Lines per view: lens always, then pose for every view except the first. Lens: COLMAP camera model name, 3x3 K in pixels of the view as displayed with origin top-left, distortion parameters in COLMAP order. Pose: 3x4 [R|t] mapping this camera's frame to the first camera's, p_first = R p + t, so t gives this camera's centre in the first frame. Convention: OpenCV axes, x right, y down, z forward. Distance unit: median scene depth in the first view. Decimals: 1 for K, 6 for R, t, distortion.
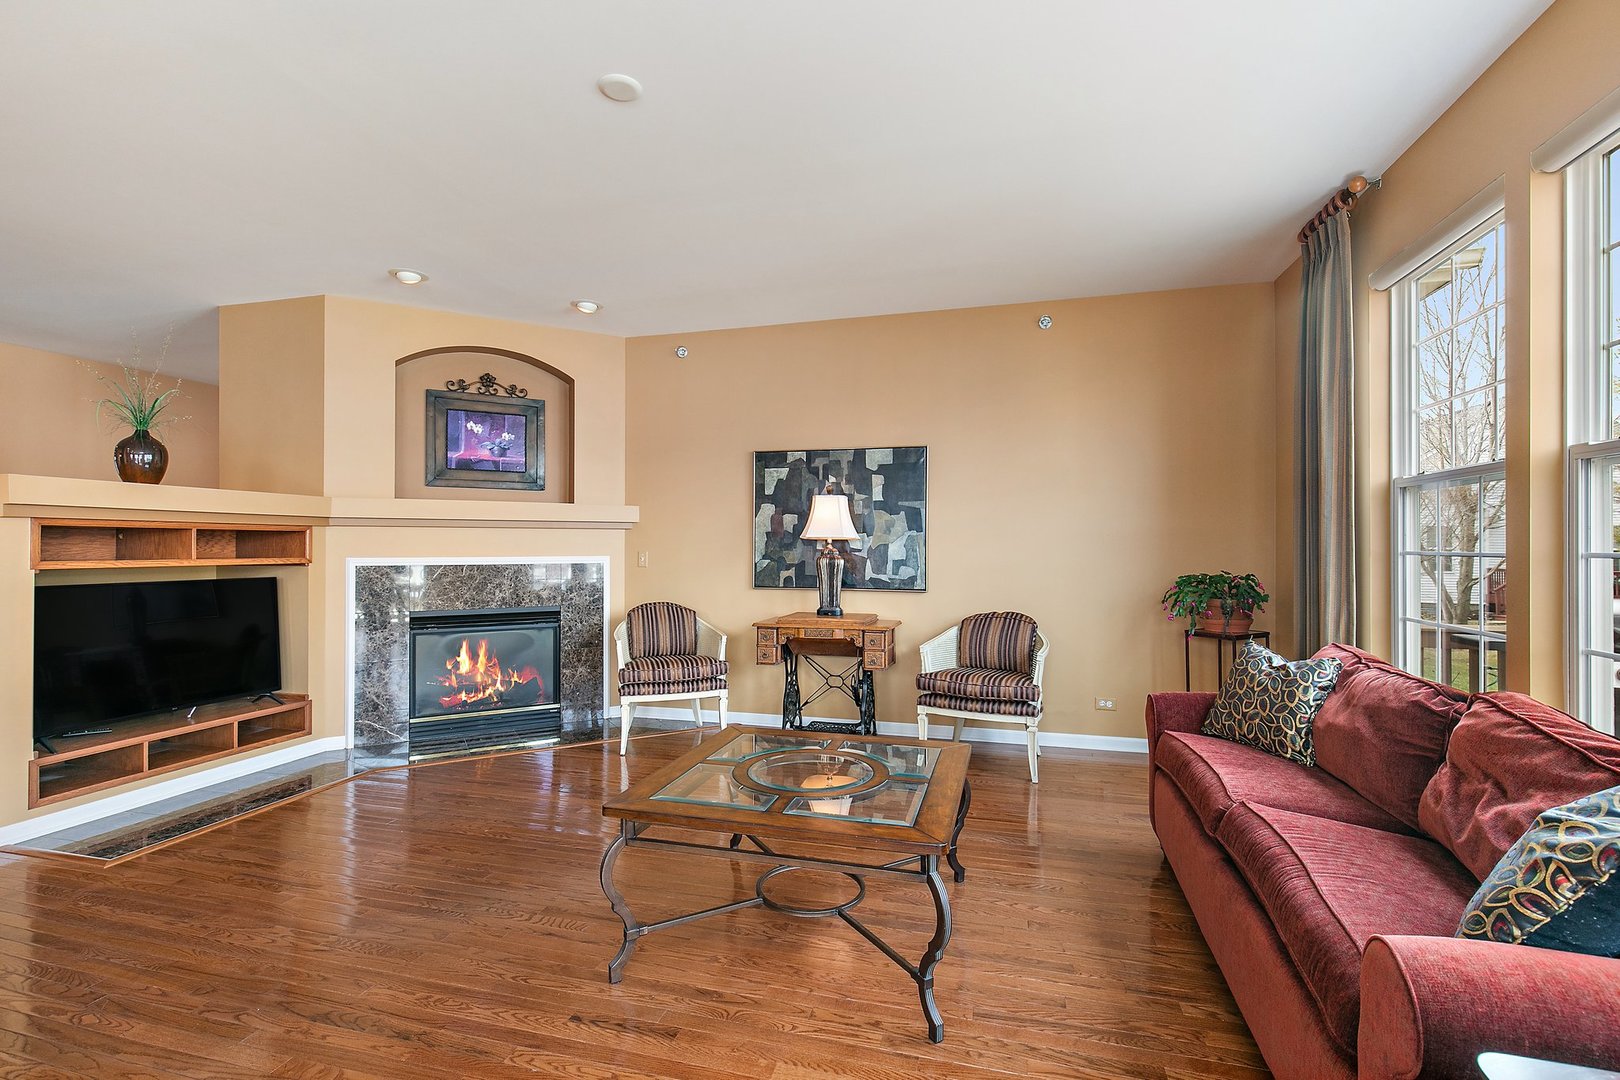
lens RADIAL K [[728.6, 0, 808.6], [0, 728.6, 544.3], [0, 0, 1]] dist [0.001100, 0.000020]
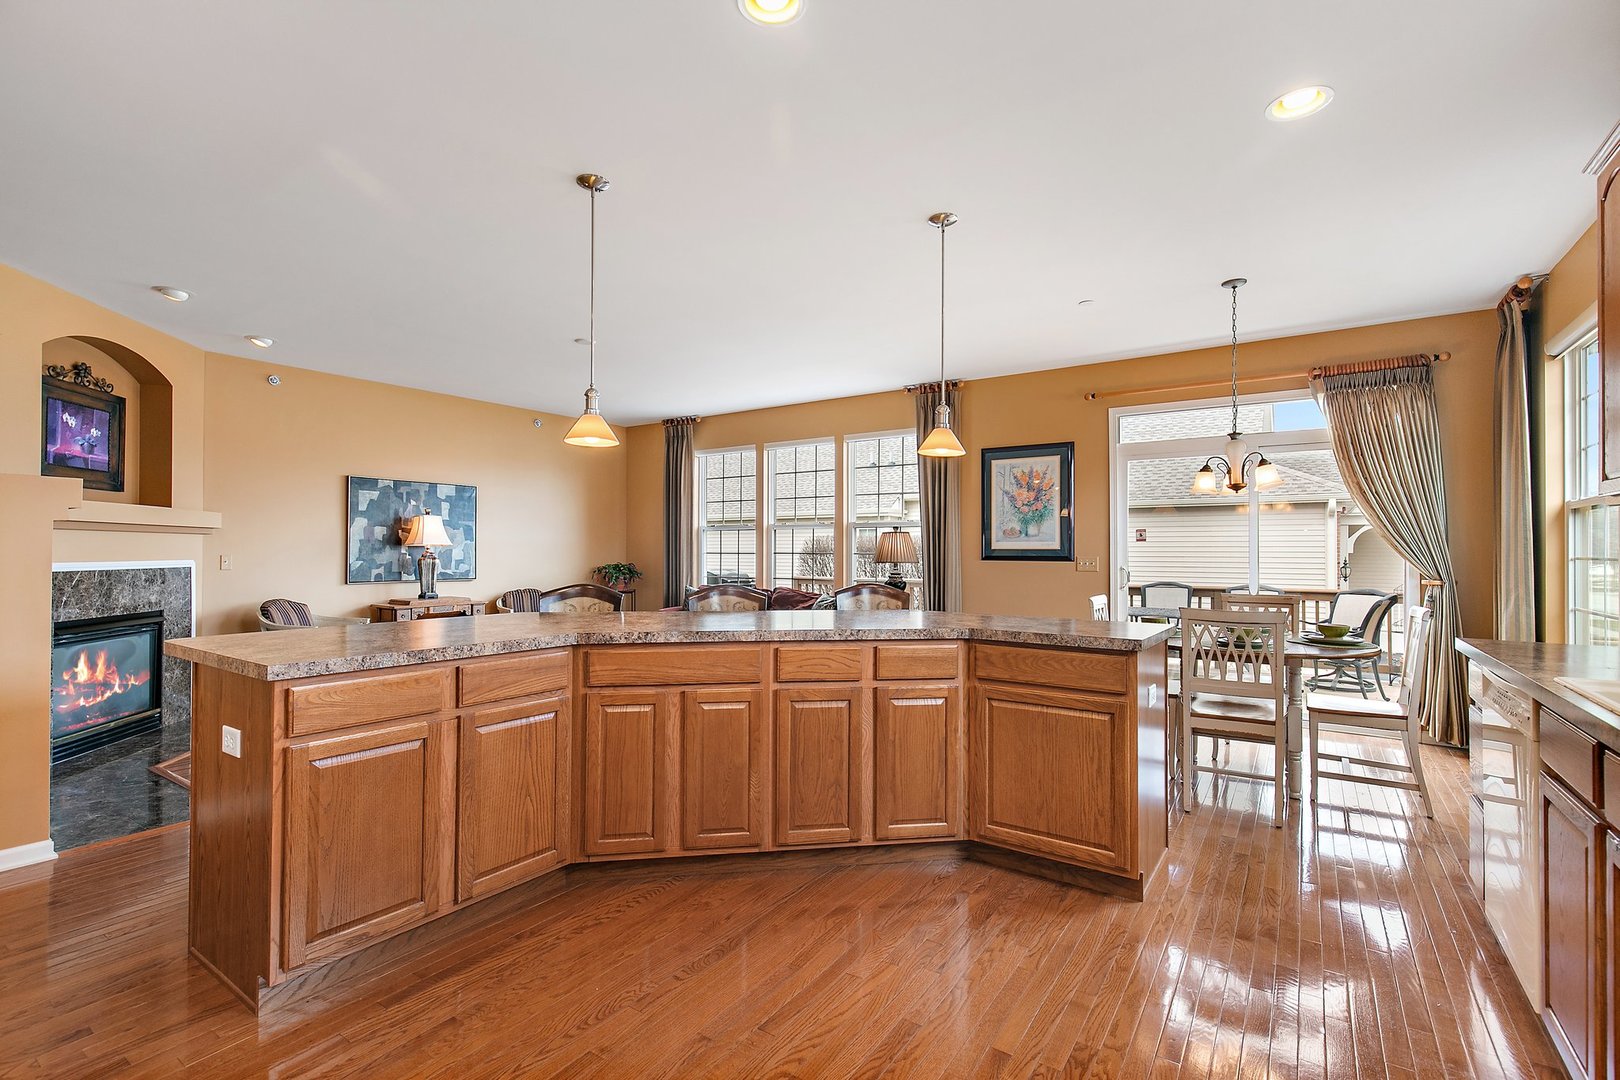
lens RADIAL K [[728.6, 0, 808.6], [0, 728.6, 544.3], [0, 0, 1]] dist [0.001100, 0.000020]
pose [[0.321134, 0.008262, 0.946998, -1.039150], [-0.005835, 0.999960, -0.006745, -0.004392], [-0.947016, -0.003360, 0.321169, -0.168505]]
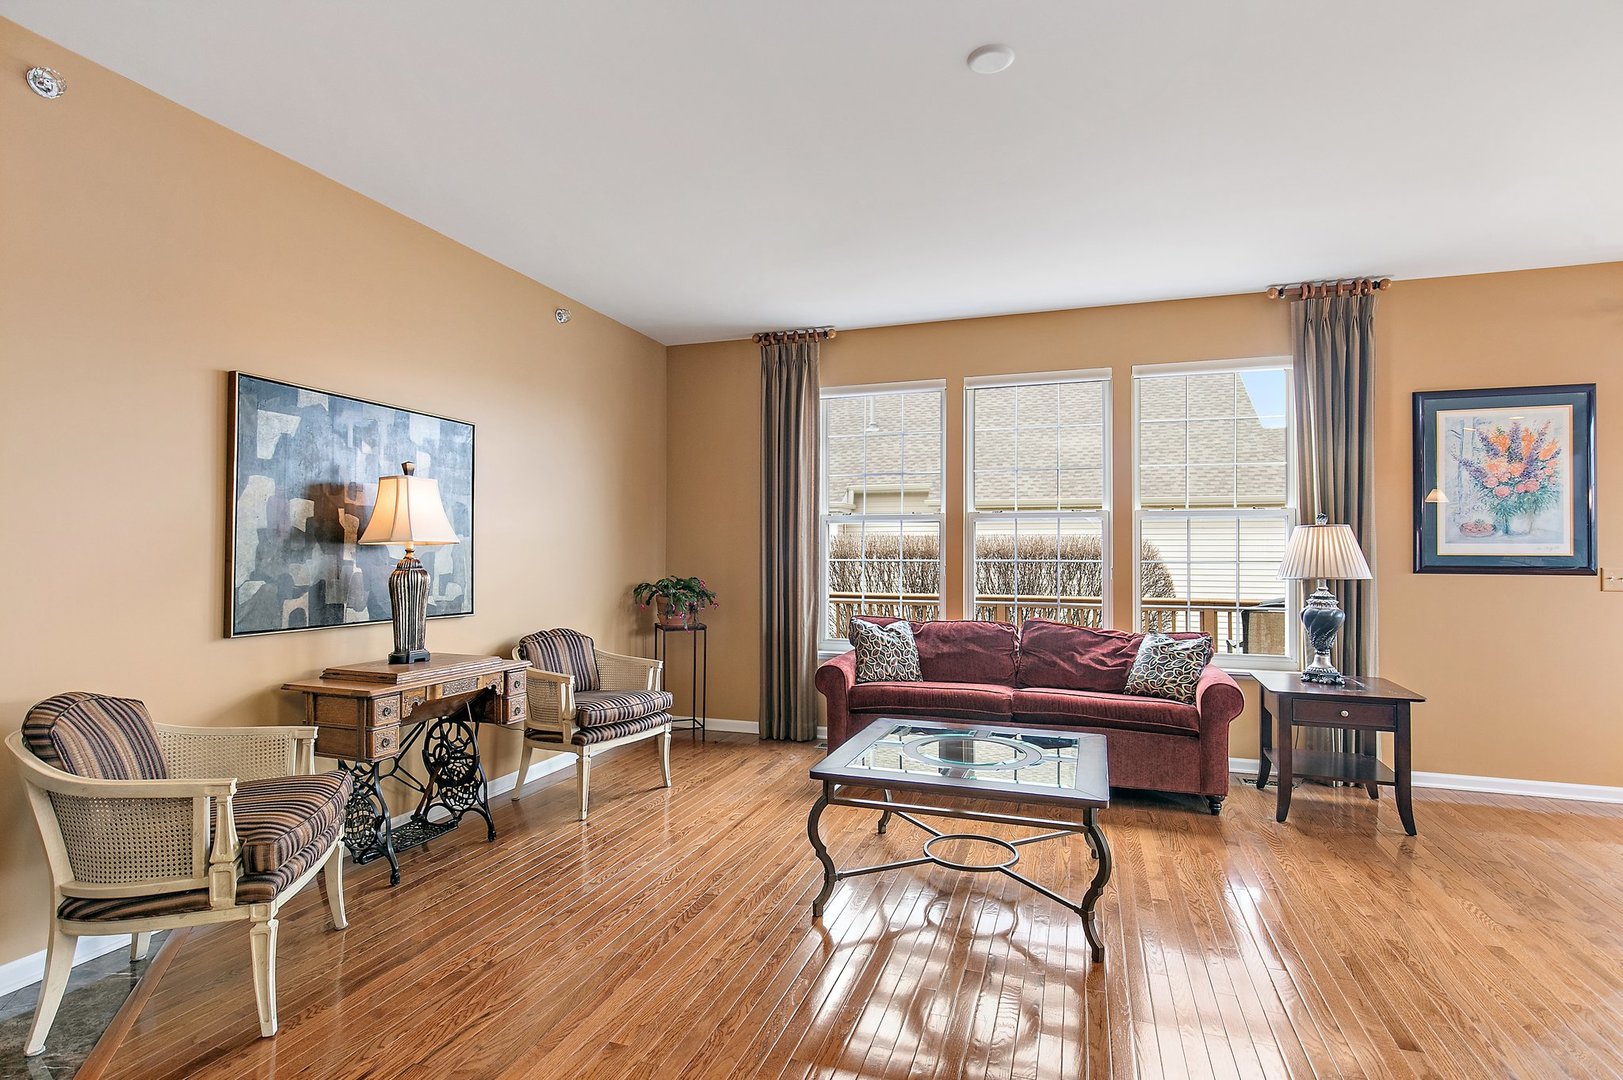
lens RADIAL K [[813.7, 0, 811.5], [0, 813.7, 540.0], [0, 0, 1]] dist [0.005106, 0.000804]
pose [[0.055054, 0.018186, 0.998318, -0.640624], [-0.008237, 0.999808, -0.017759, -0.001255], [-0.998449, -0.007246, 0.055193, 0.571421]]
